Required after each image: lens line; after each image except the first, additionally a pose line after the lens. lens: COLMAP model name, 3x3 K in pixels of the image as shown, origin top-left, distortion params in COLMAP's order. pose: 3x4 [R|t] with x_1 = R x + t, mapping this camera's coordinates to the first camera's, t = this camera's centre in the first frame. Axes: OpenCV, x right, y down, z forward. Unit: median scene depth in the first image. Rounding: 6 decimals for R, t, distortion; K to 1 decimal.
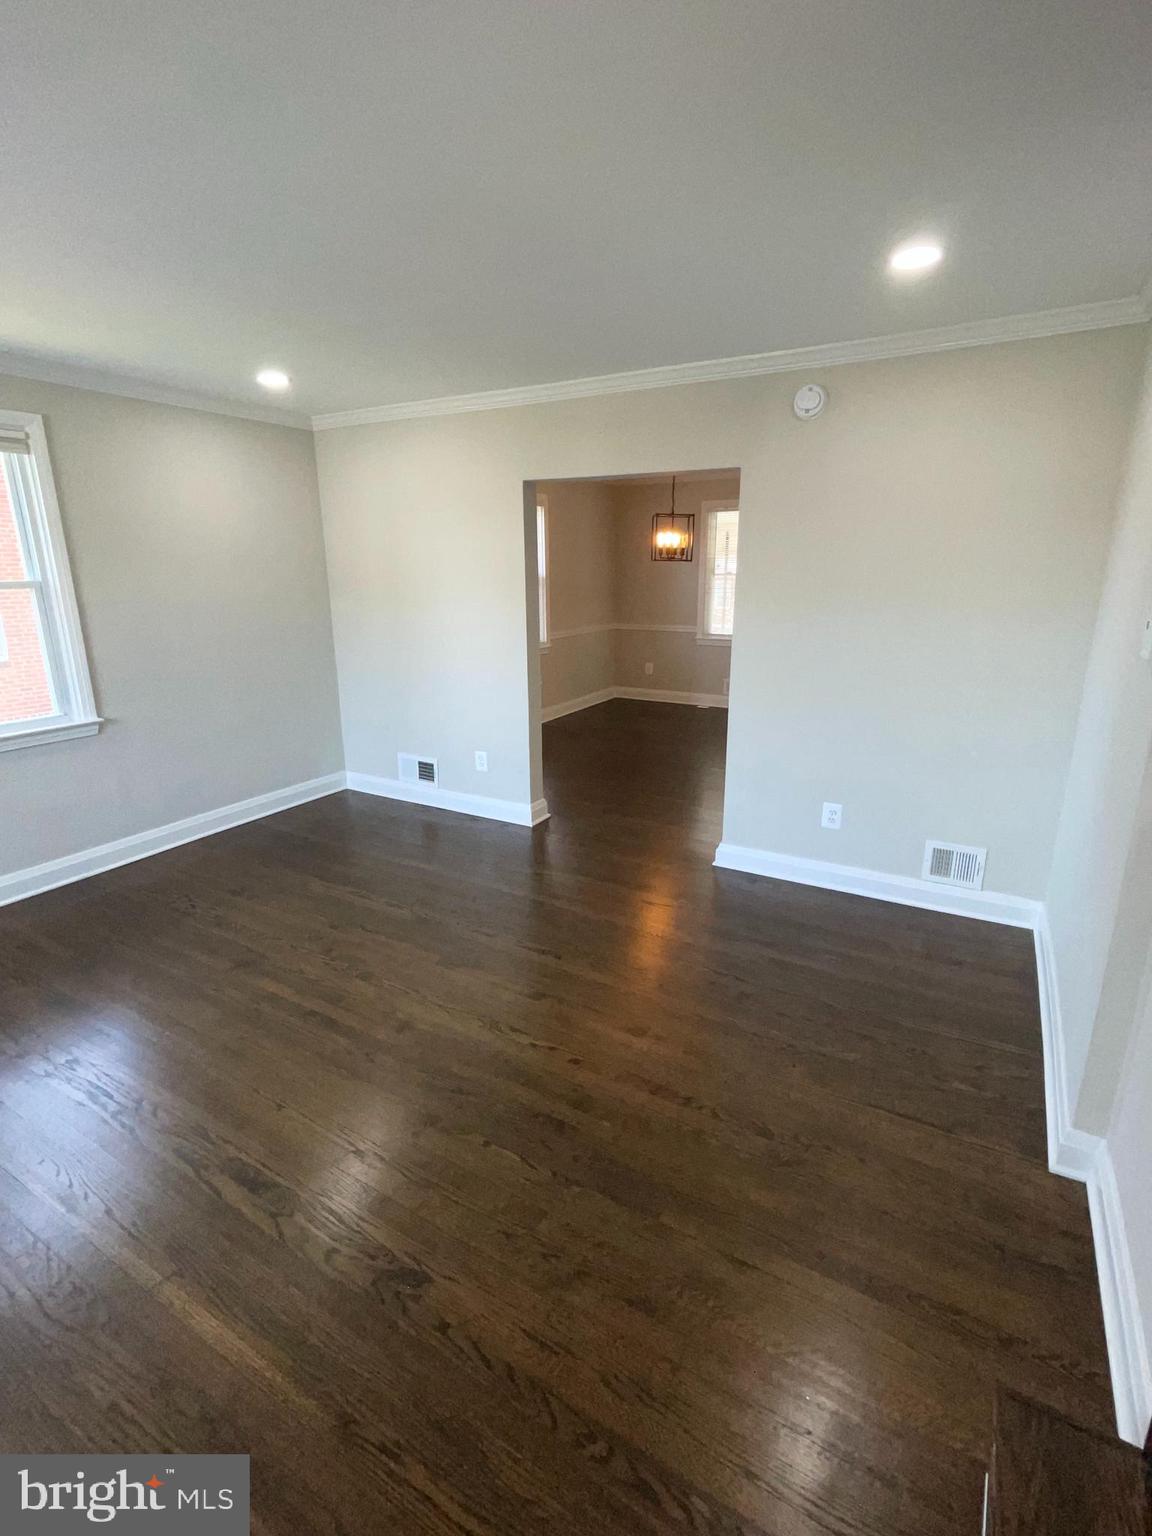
lens RADIAL K [[726.1, 0, 576.0], [0, 726.1, 768.0], [0, 0, 1]] dist [-0.003273, -0.000305]
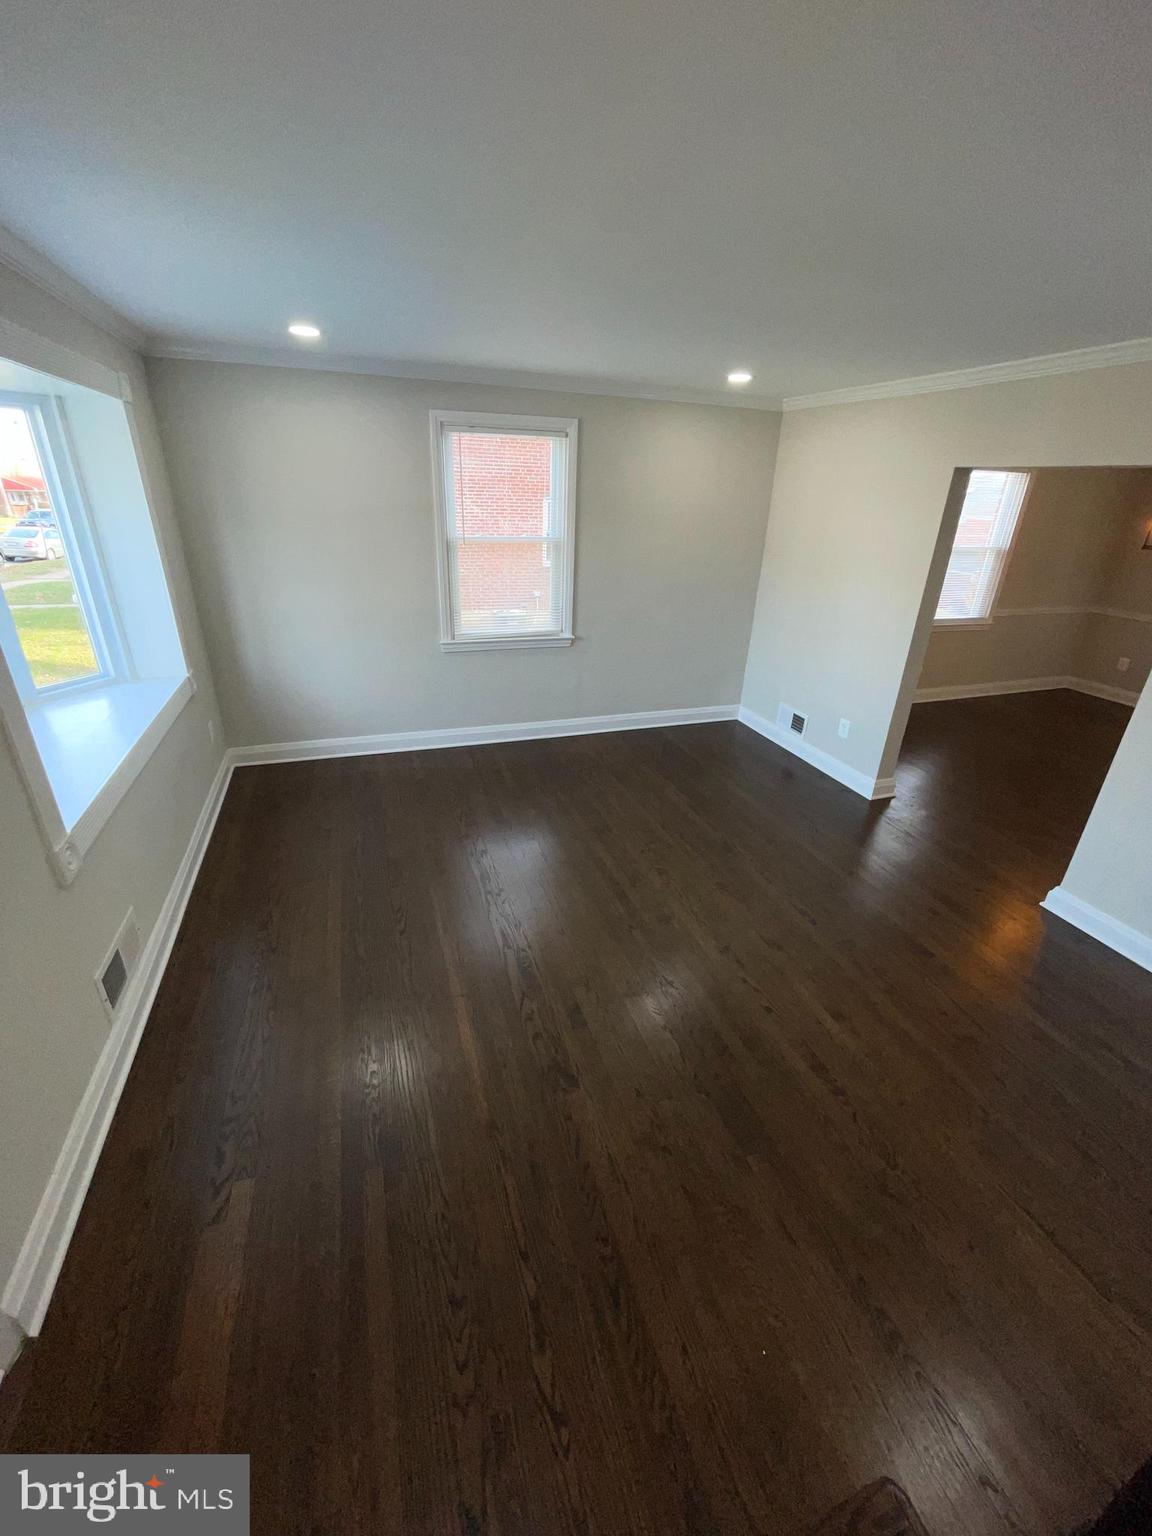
lens RADIAL K [[625.3, 0, 572.6], [0, 625.3, 770.7], [0, 0, 1]] dist [0.002106, 0.000421]
pose [[0.758685, 0.290882, -0.582910, 0.126666], [-0.205236, 0.955938, 0.209905, -0.061828], [0.618284, -0.039617, 0.784956, 0.009604]]
